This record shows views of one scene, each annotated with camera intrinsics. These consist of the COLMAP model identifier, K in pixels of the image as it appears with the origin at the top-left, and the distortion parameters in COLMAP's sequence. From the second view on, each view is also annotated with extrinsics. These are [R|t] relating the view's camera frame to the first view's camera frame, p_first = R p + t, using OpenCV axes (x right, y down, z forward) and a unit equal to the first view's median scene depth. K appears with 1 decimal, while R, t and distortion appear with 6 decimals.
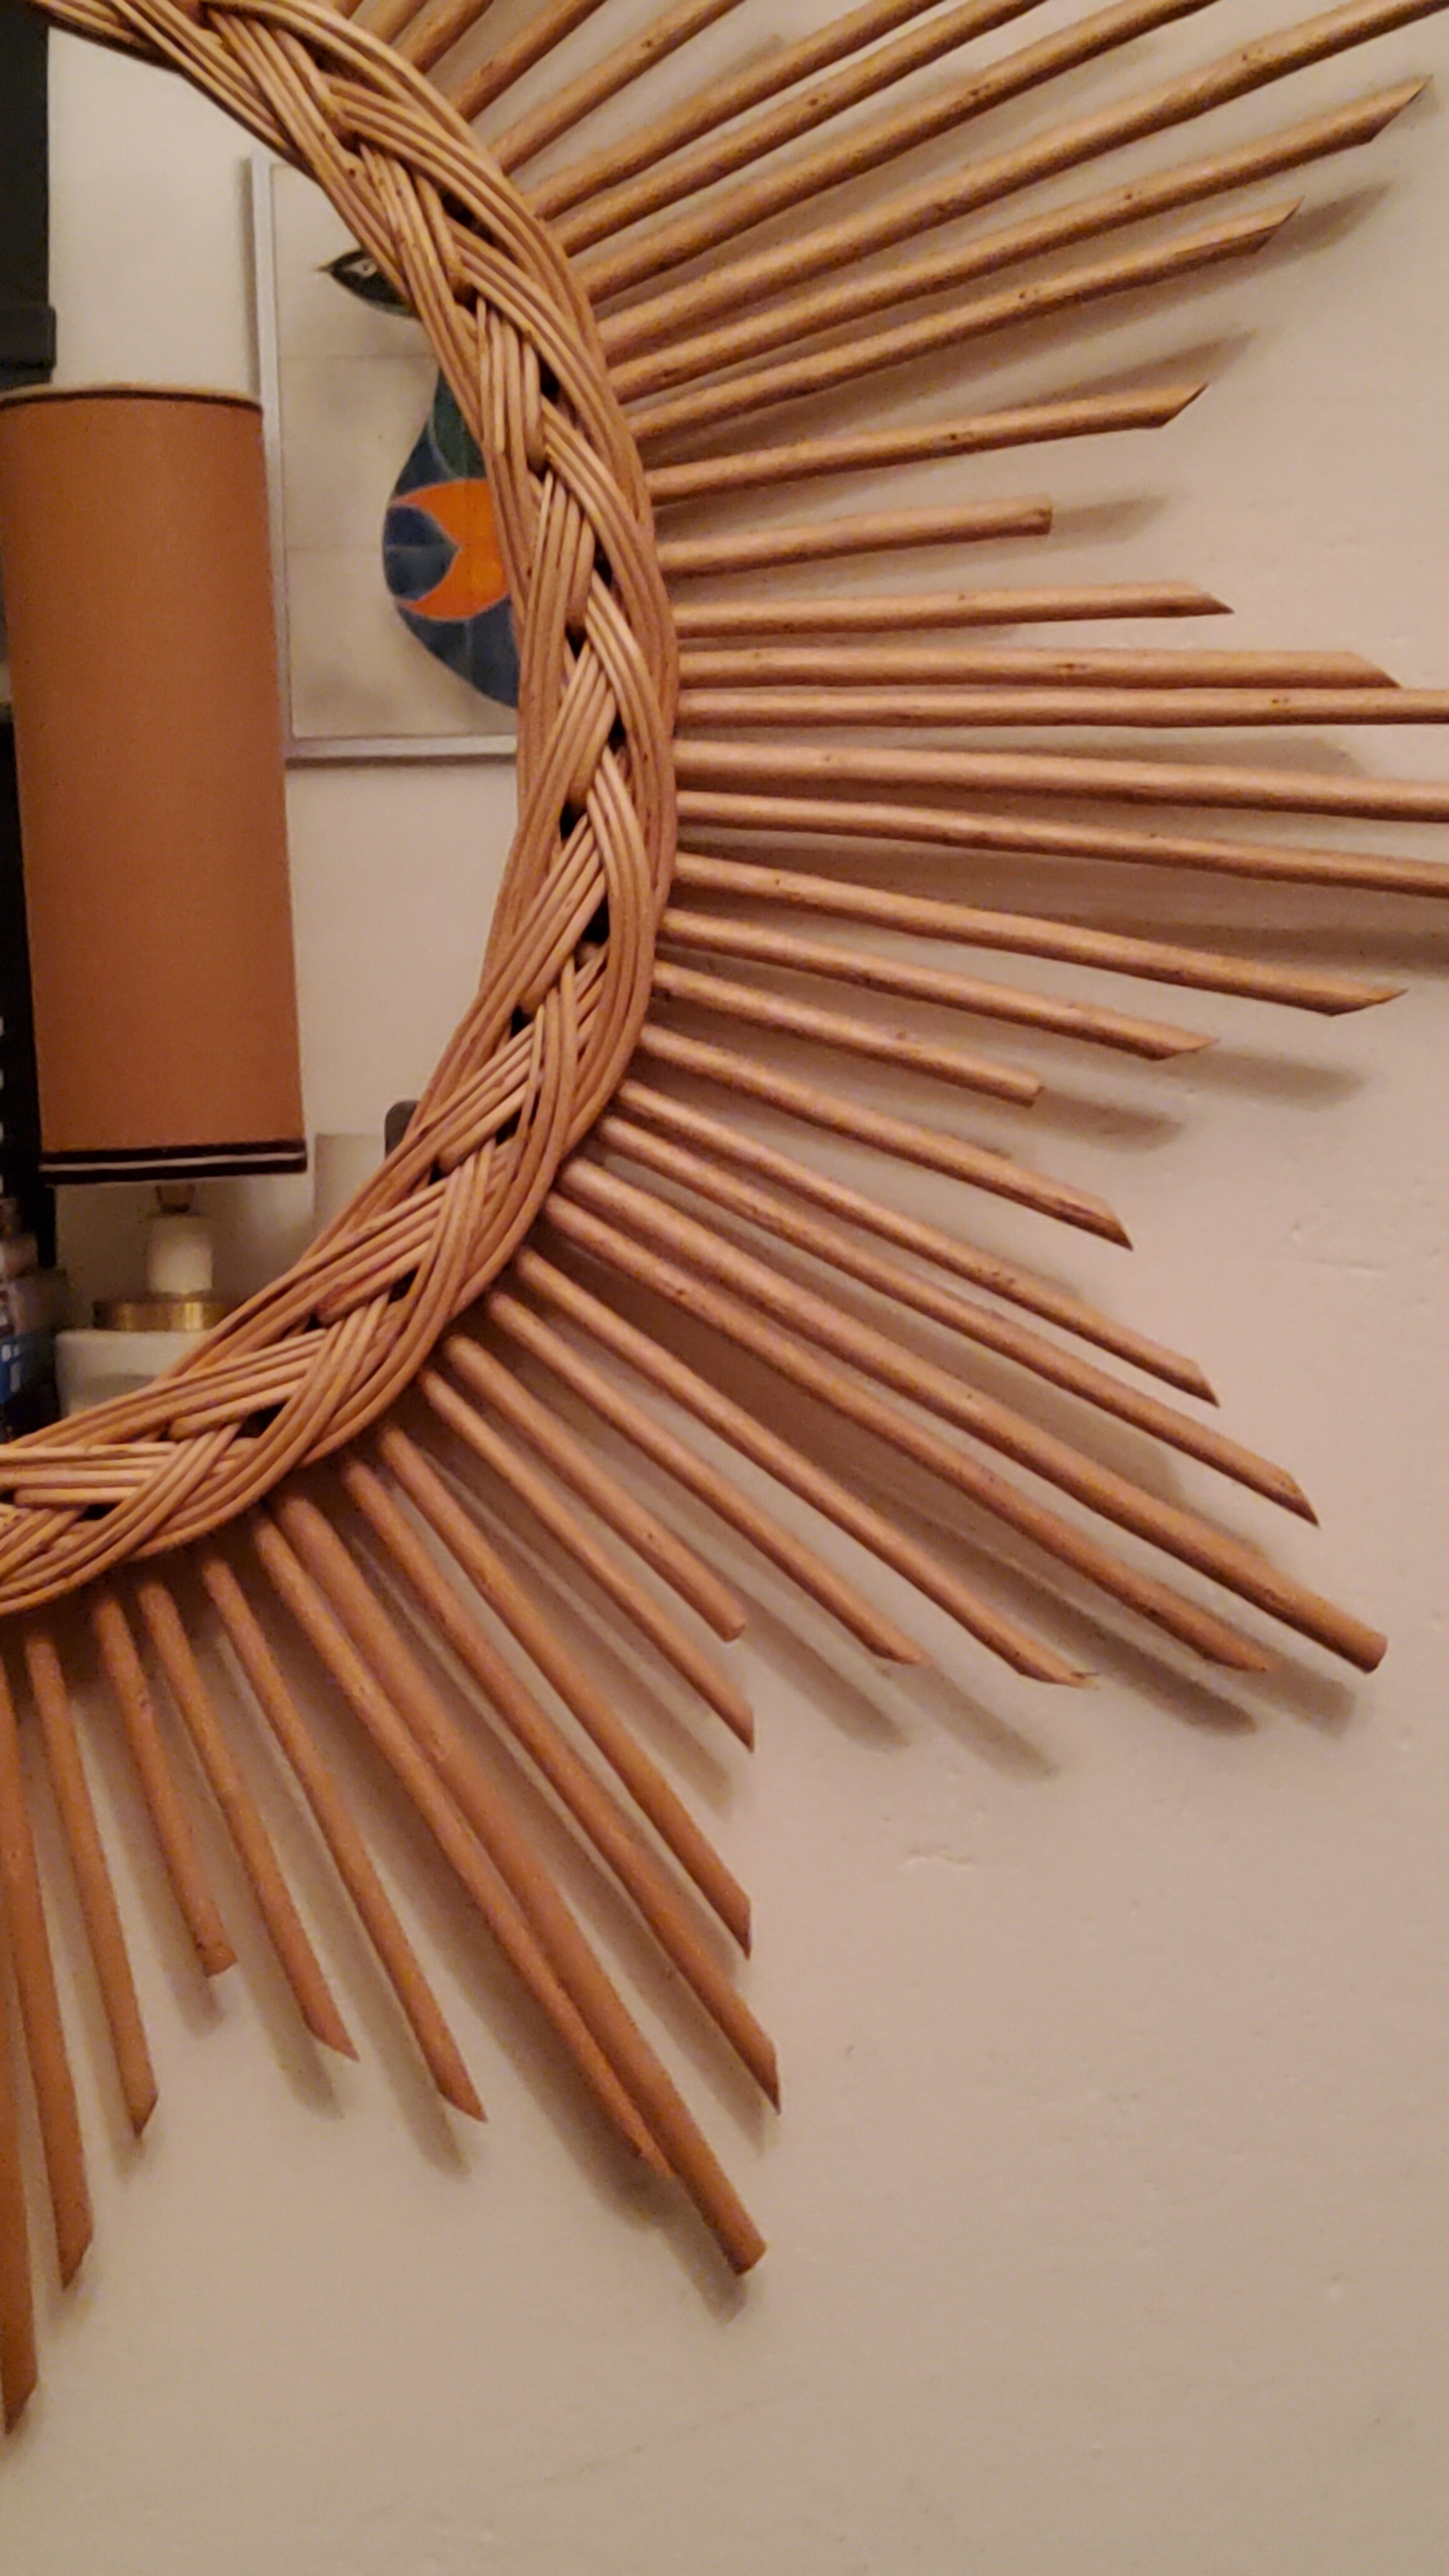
lens RADIAL K [[3771.1, 0, 758.9], [0, 3771.1, 1234.8], [0, 0, 1]] dist [0.119321, 0.000000]
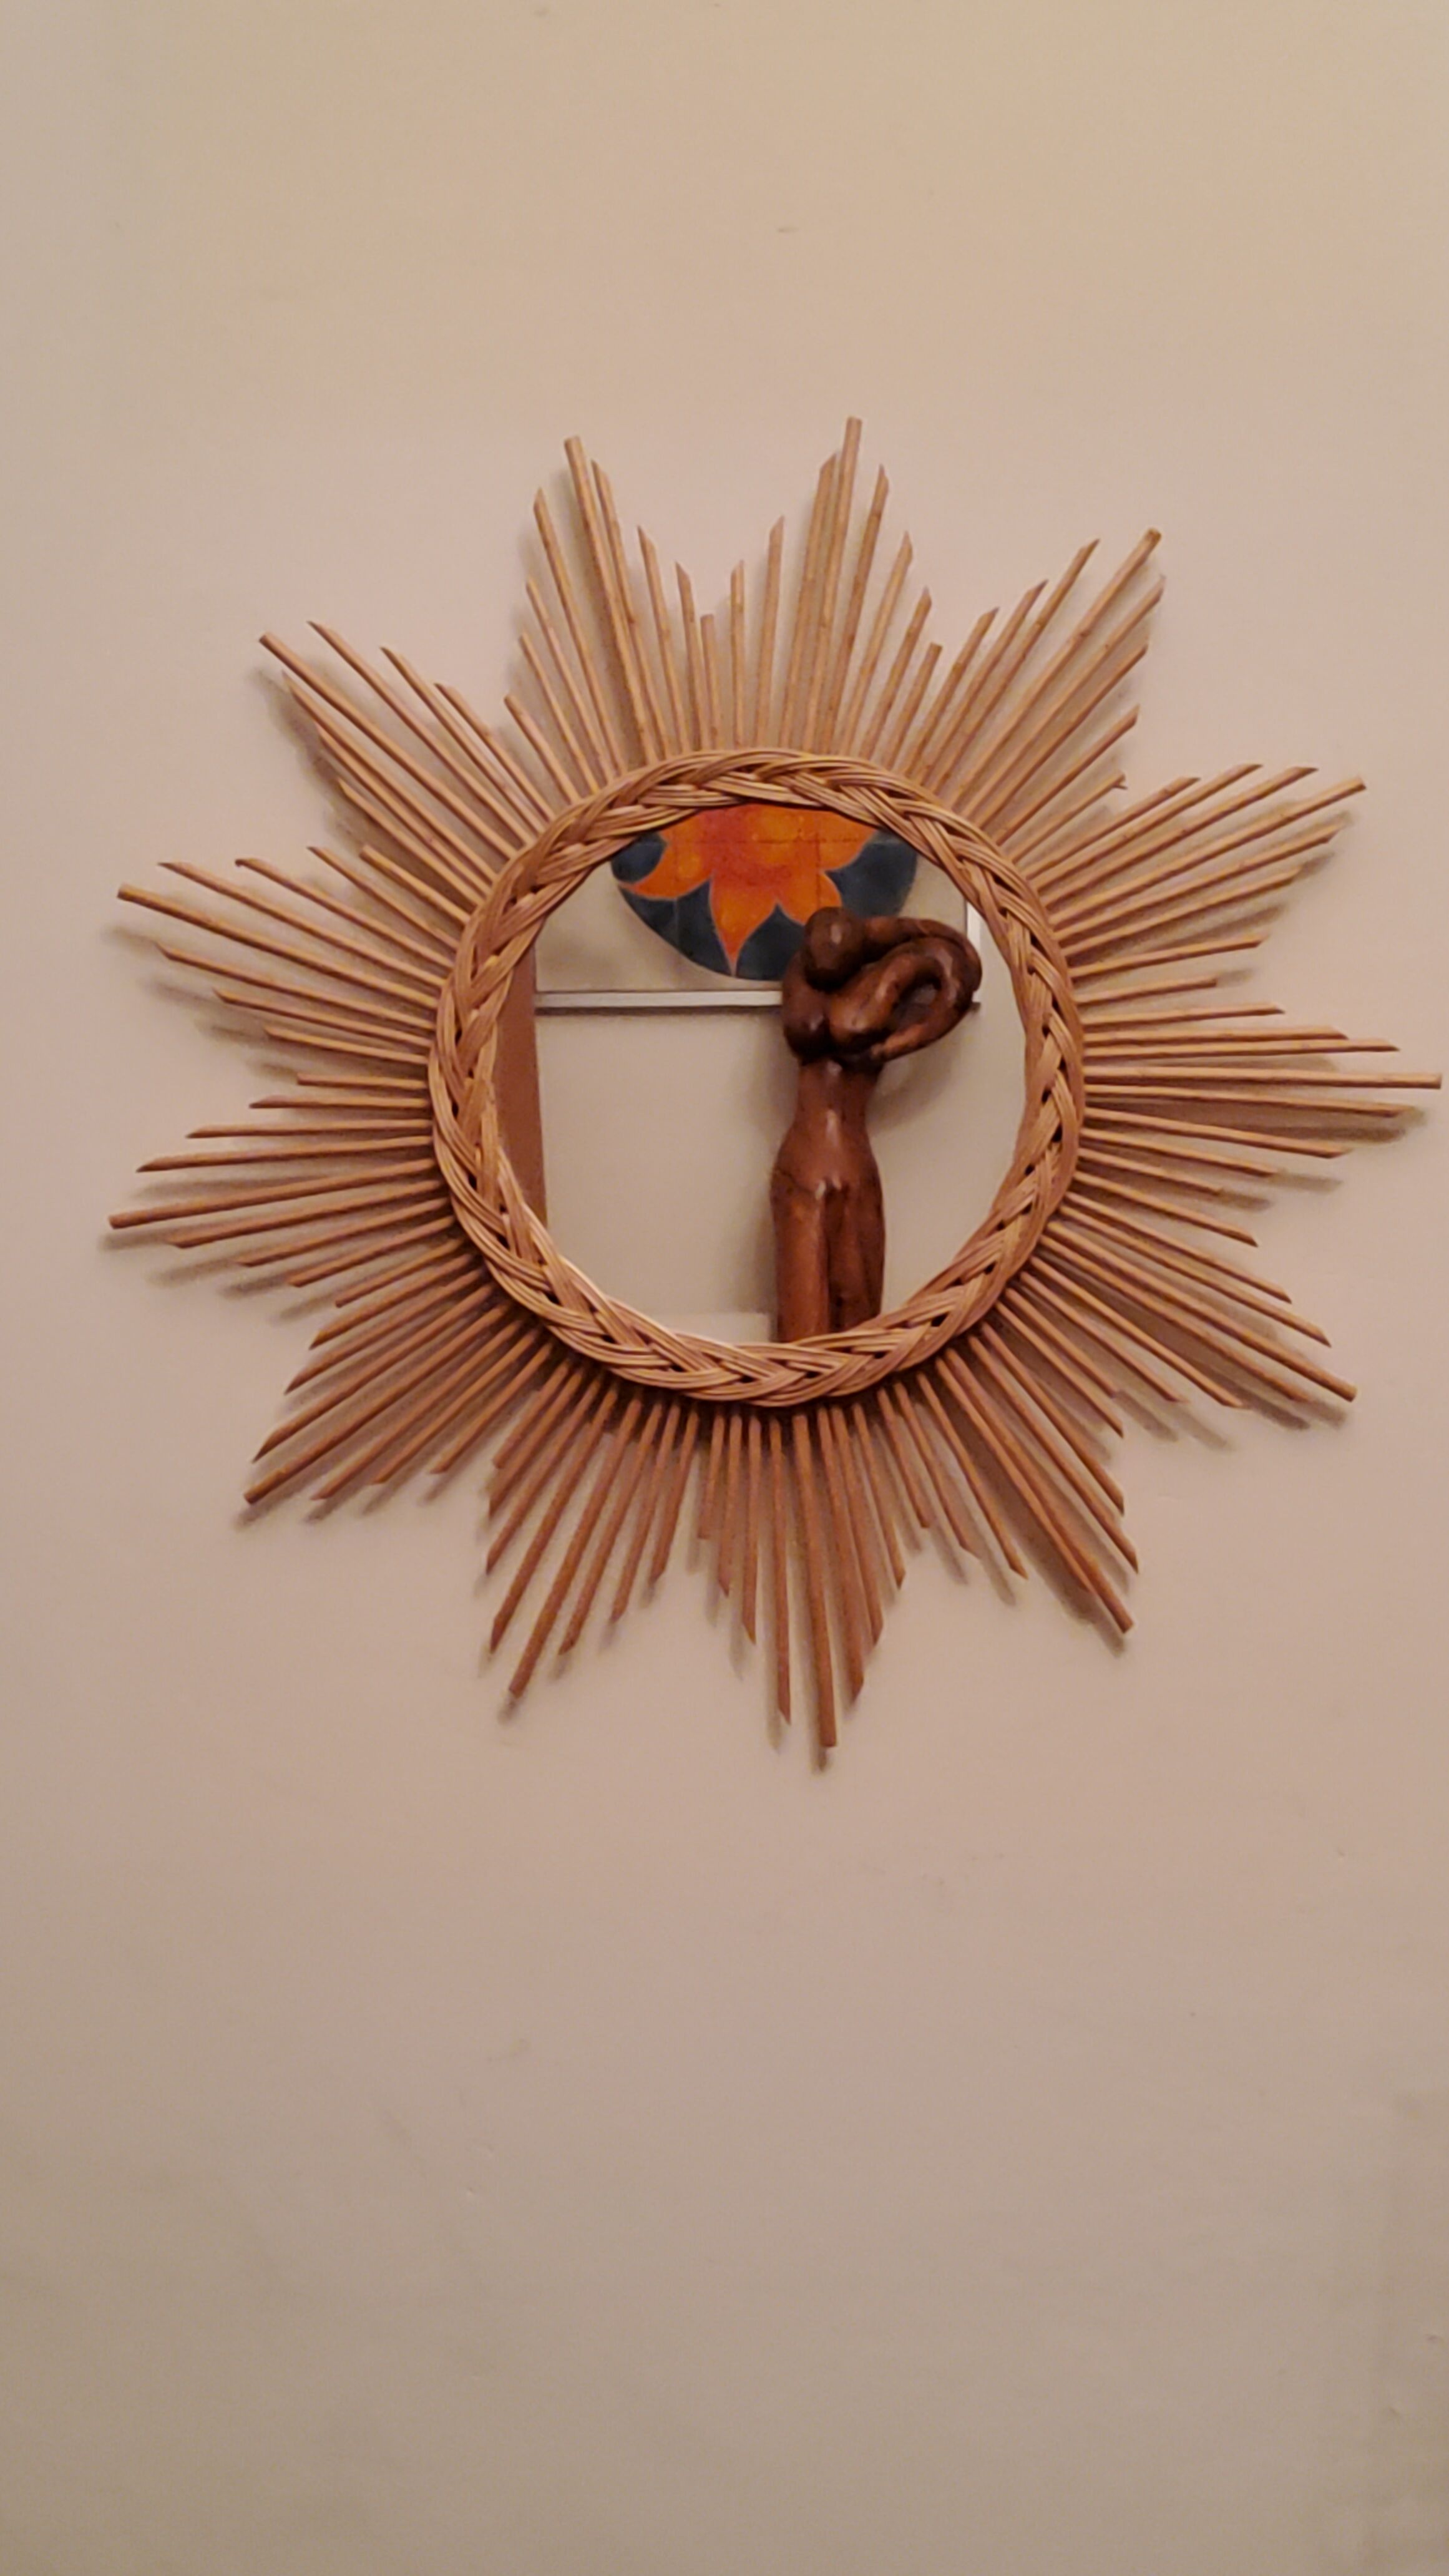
lens RADIAL K [[3771.1, 0, 743.3], [0, 3771.1, 1306.3], [0, 0, 1]] dist [0.119321, 0.000000]
pose [[0.999268, -0.031963, -0.021002, -0.212930], [0.031198, 0.998871, -0.035812, 0.130692], [0.022123, 0.035130, 0.999138, -1.707660]]
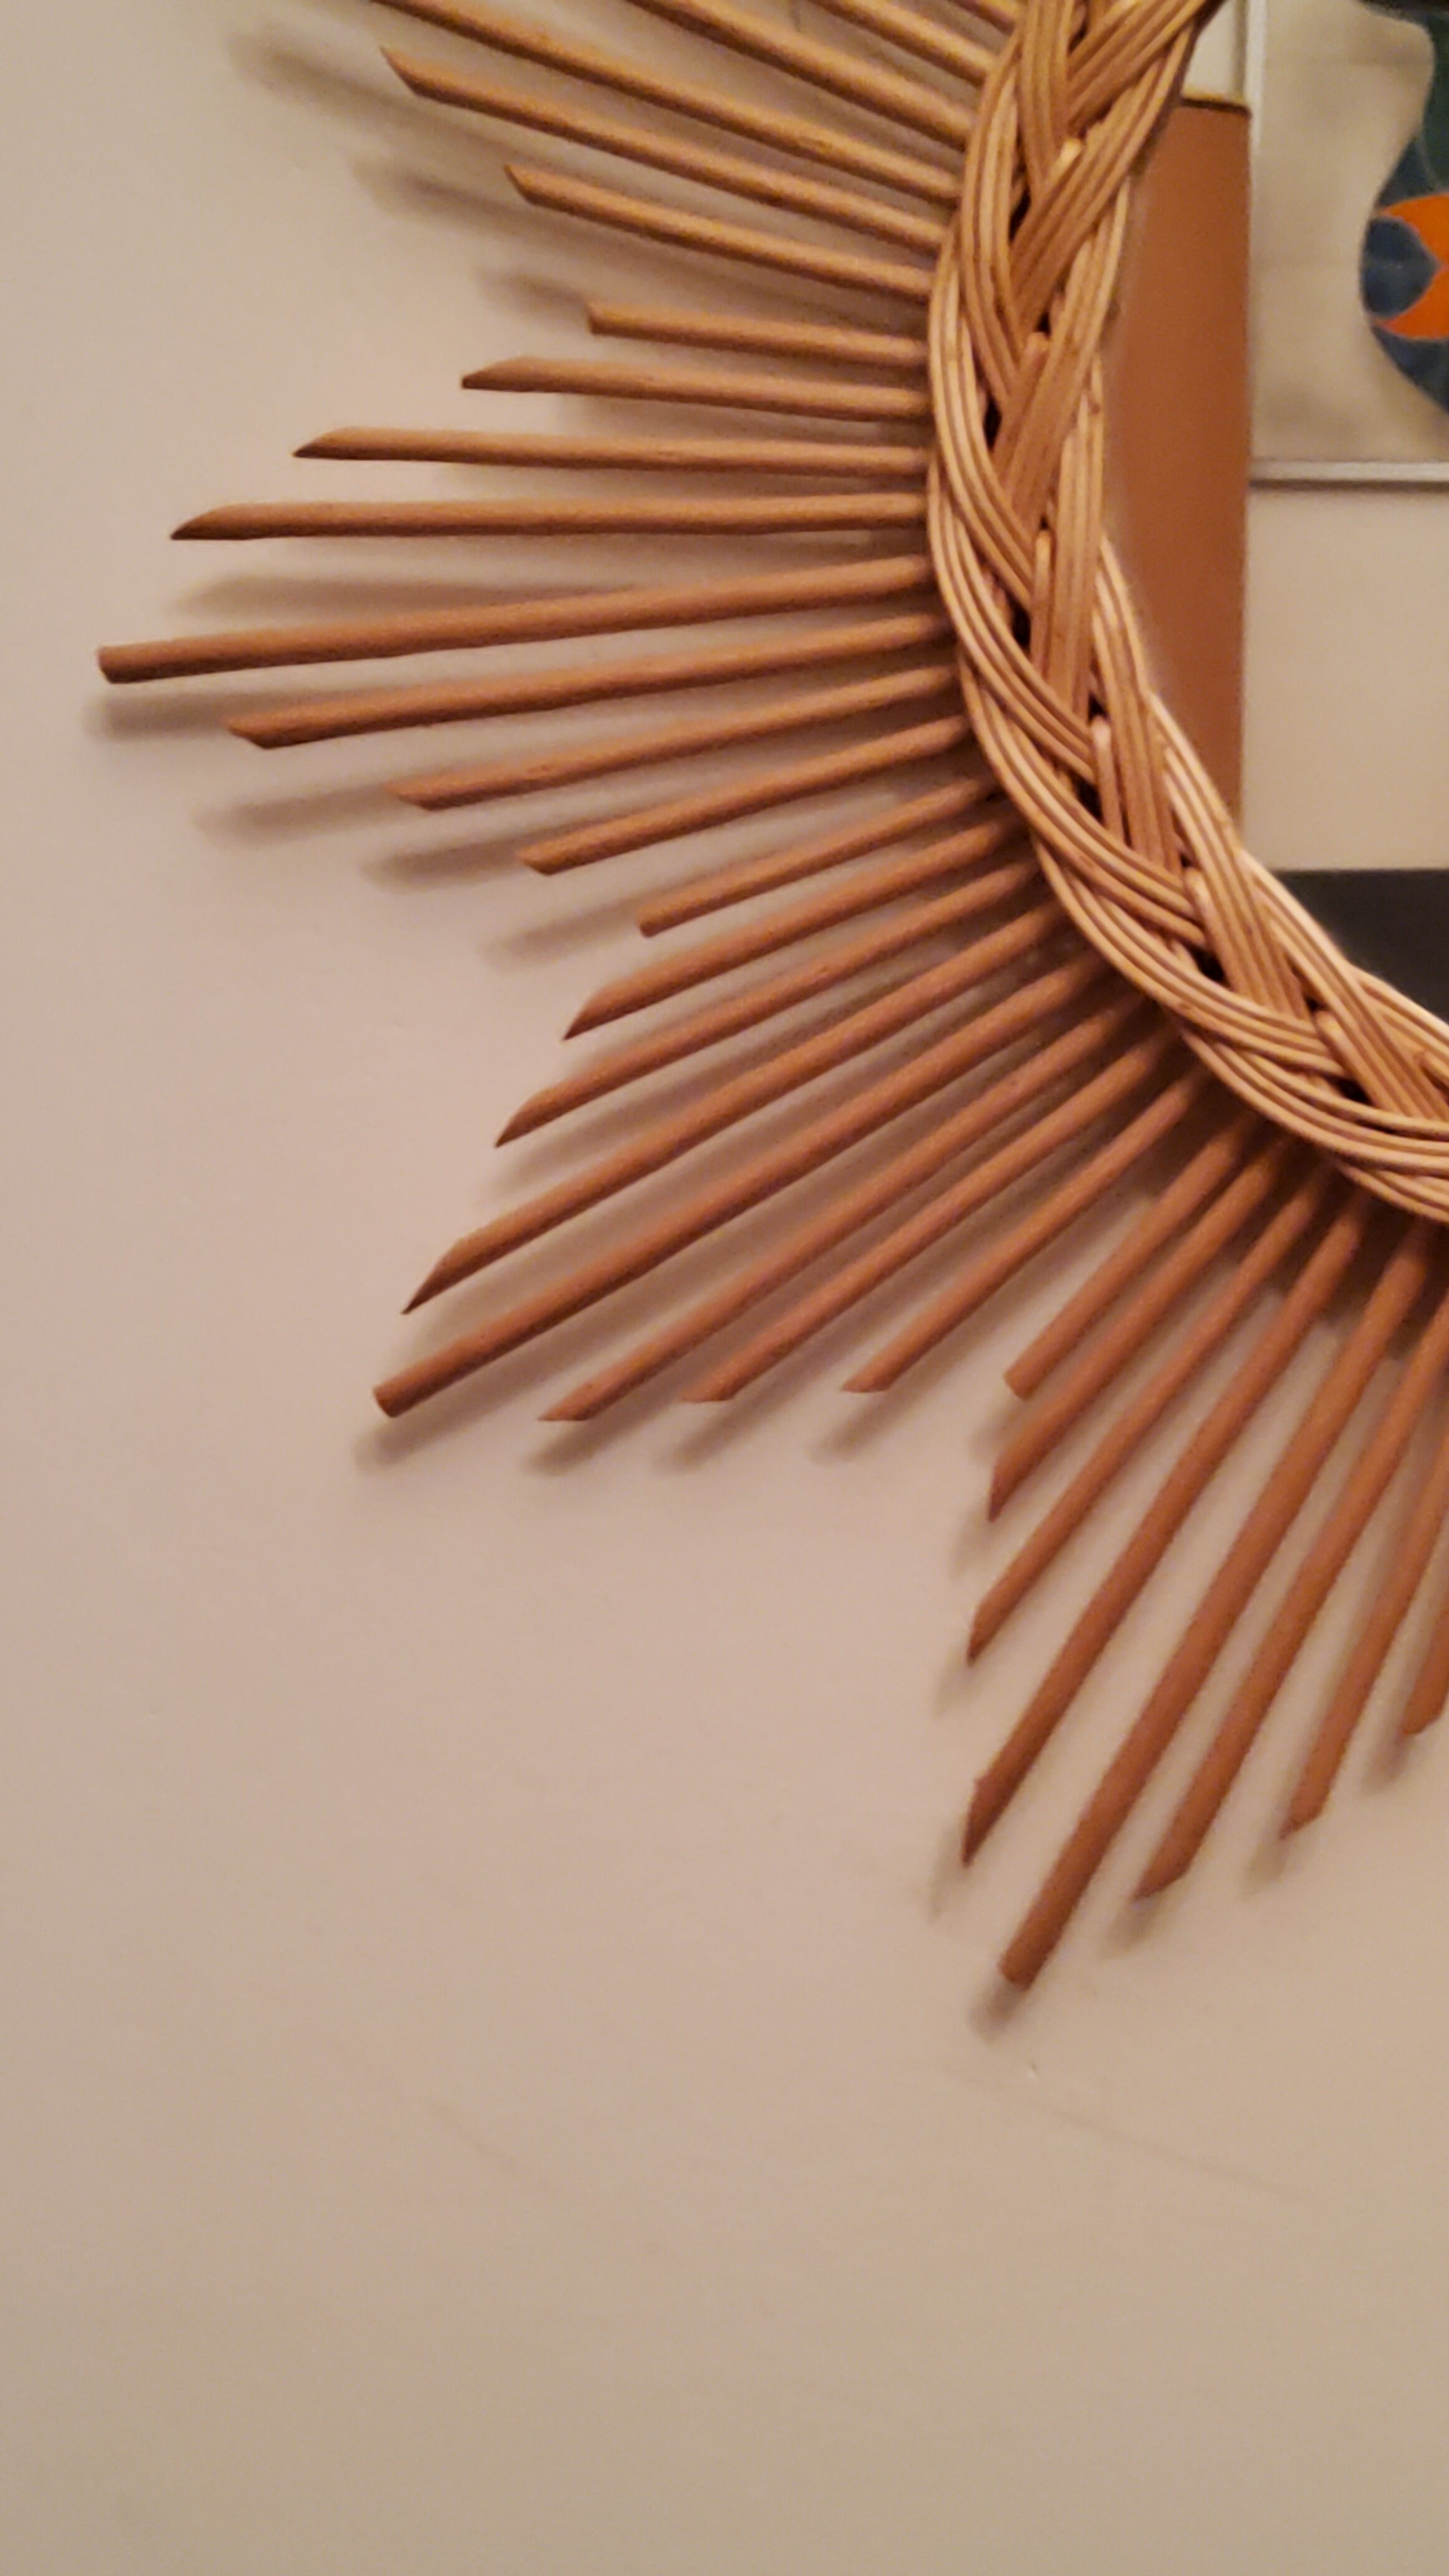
lens RADIAL K [[3771.1, 0, 758.9], [0, 3771.1, 1253.2], [0, 0, 1]] dist [0.119321, 0.000000]
pose [[0.979851, 0.070548, -0.186855, -0.330733], [-0.056923, 0.995381, 0.077313, 0.029343], [0.191446, -0.065119, 0.979340, -0.008260]]
